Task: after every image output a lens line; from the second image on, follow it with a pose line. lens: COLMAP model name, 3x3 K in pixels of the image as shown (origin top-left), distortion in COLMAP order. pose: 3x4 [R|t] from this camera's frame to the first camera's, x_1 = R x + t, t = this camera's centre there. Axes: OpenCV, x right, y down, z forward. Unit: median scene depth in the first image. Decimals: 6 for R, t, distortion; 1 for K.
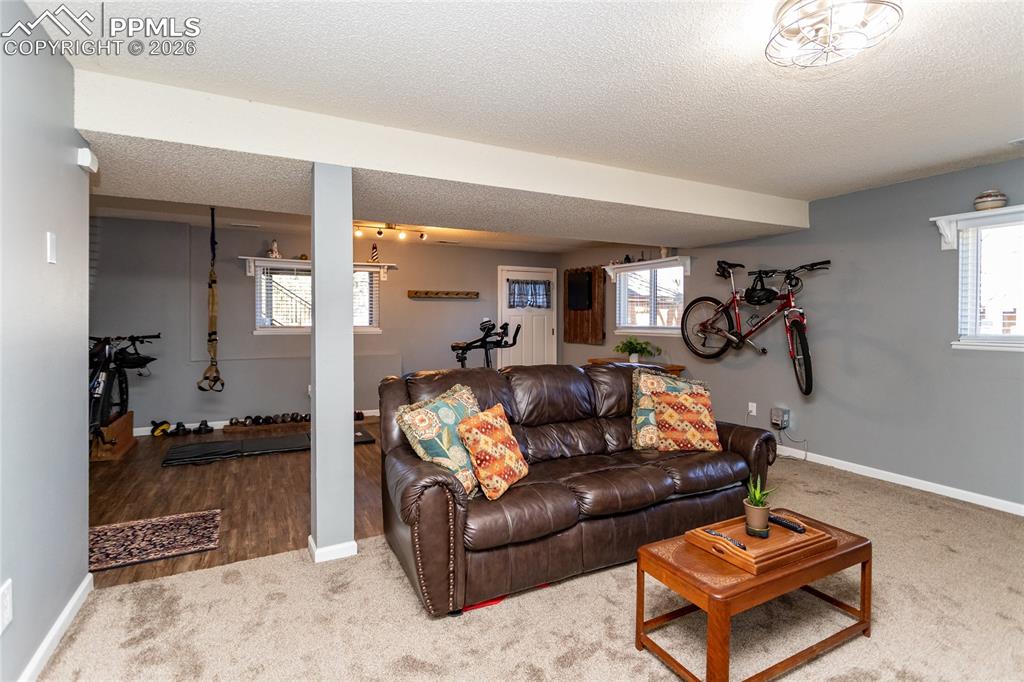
lens RADIAL K [[497.0, 0, 491.1], [0, 497.0, 315.1], [0, 0, 1]] dist [0.000142, 0.000335]
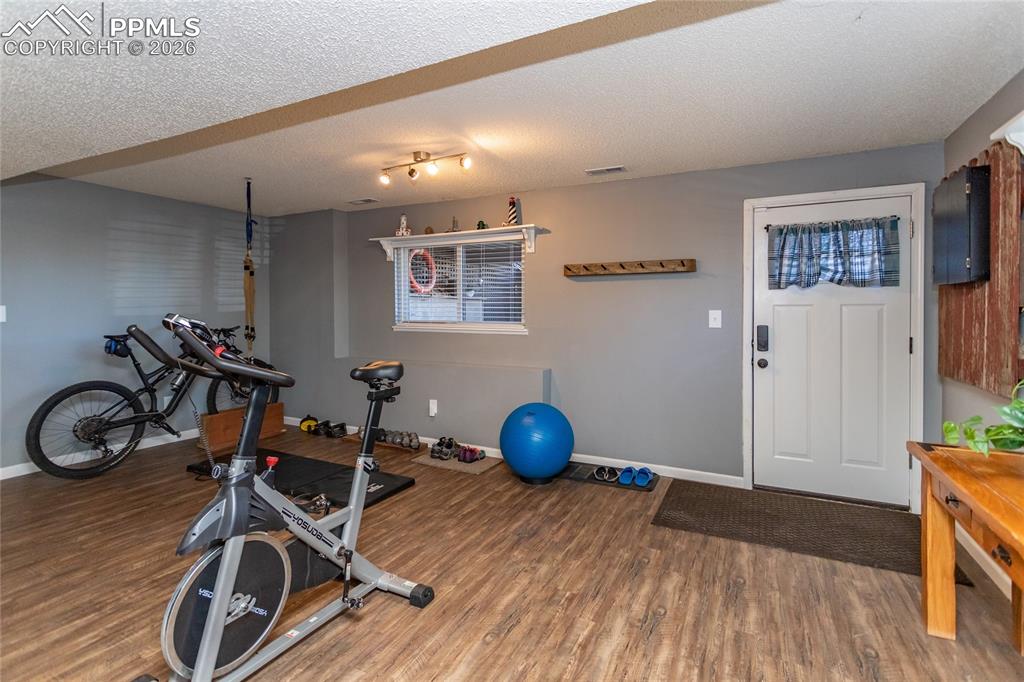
lens RADIAL K [[497.0, 0, 491.1], [0, 497.0, 315.1], [0, 0, 1]] dist [0.000142, 0.000335]
pose [[0.613440, 0.005908, -0.789719, 0.254010], [0.002397, 0.999953, 0.009343, 0.005397], [0.789738, -0.007624, 0.613397, 0.545731]]
